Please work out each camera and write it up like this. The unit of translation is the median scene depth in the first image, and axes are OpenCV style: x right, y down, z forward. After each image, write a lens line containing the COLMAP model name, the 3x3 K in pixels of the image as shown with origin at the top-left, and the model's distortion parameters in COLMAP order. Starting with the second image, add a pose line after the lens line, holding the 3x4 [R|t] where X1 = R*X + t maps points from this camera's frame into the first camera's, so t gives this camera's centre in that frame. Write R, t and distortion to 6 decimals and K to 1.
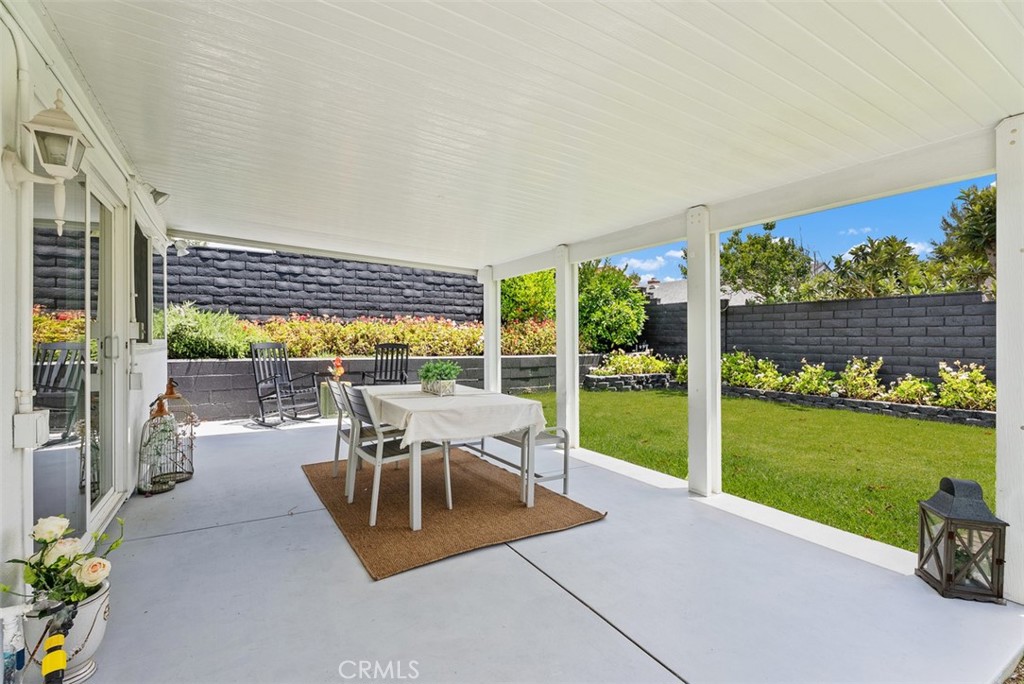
lens RADIAL K [[457.9, 0, 512.0], [0, 457.9, 342.0], [0, 0, 1]] dist [-0.001366, -0.001264]
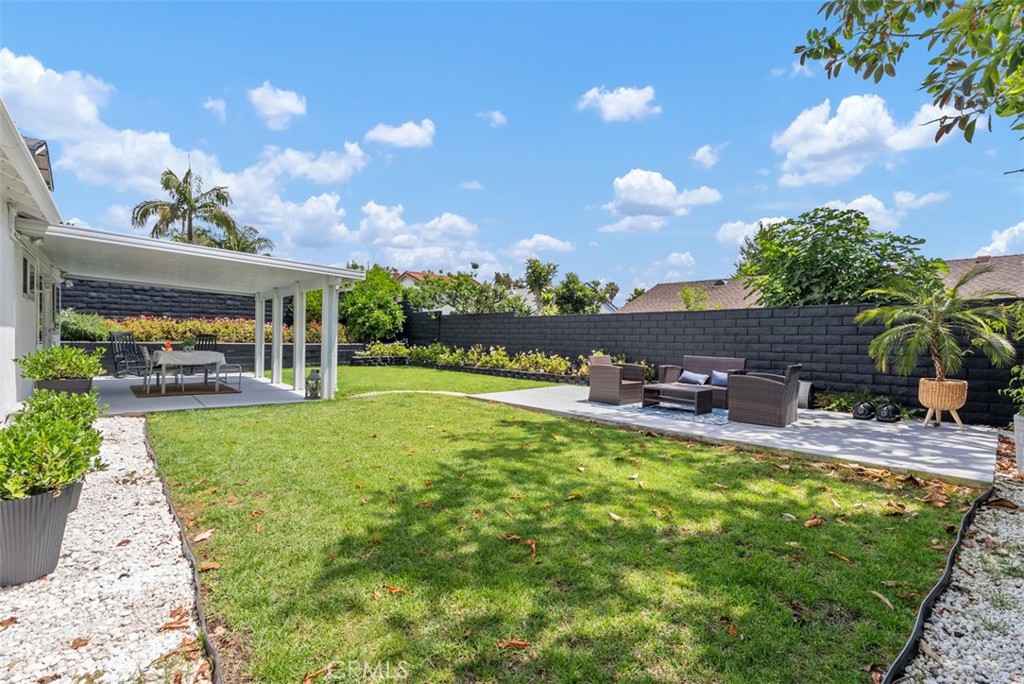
lens RADIAL K [[457.9, 0, 512.0], [0, 457.9, 342.0], [0, 0, 1]] dist [-0.001366, -0.001264]
pose [[0.985331, 0.009556, 0.170384, 0.544379], [-0.010037, 0.999948, 0.001965, 0.016603], [-0.170357, -0.003646, 0.985376, -0.833418]]
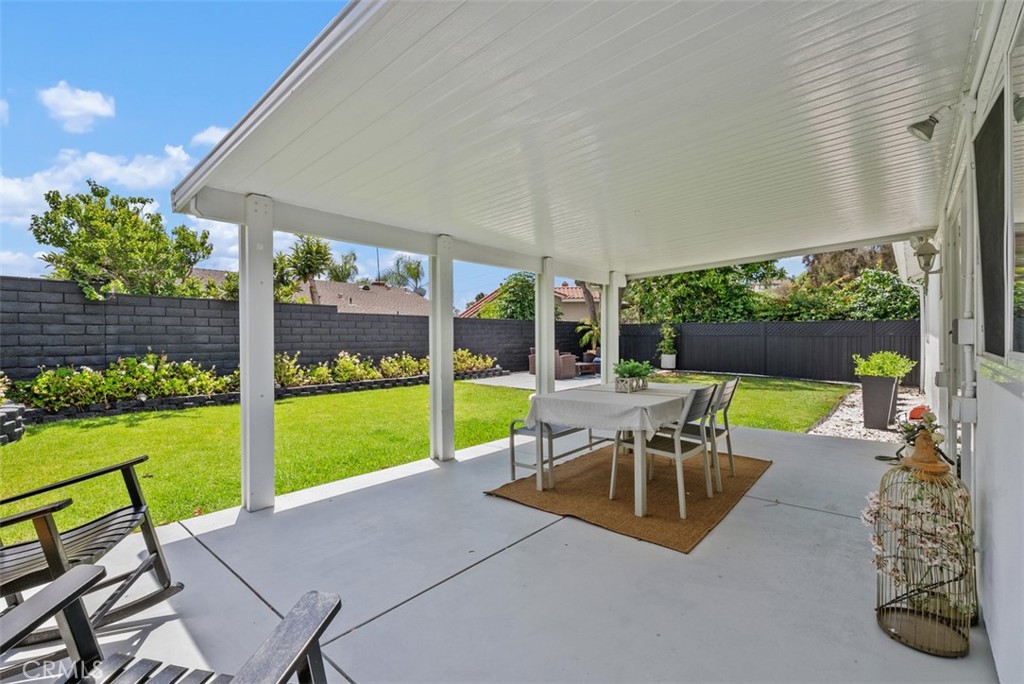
lens RADIAL K [[457.9, 0, 512.0], [0, 457.9, 342.0], [0, 0, 1]] dist [-0.001366, -0.001264]
pose [[-0.309842, -0.016951, 0.950637, -0.506577], [0.007935, 0.999760, 0.020414, -0.012253], [-0.950755, 0.013868, -0.309633, 0.743311]]
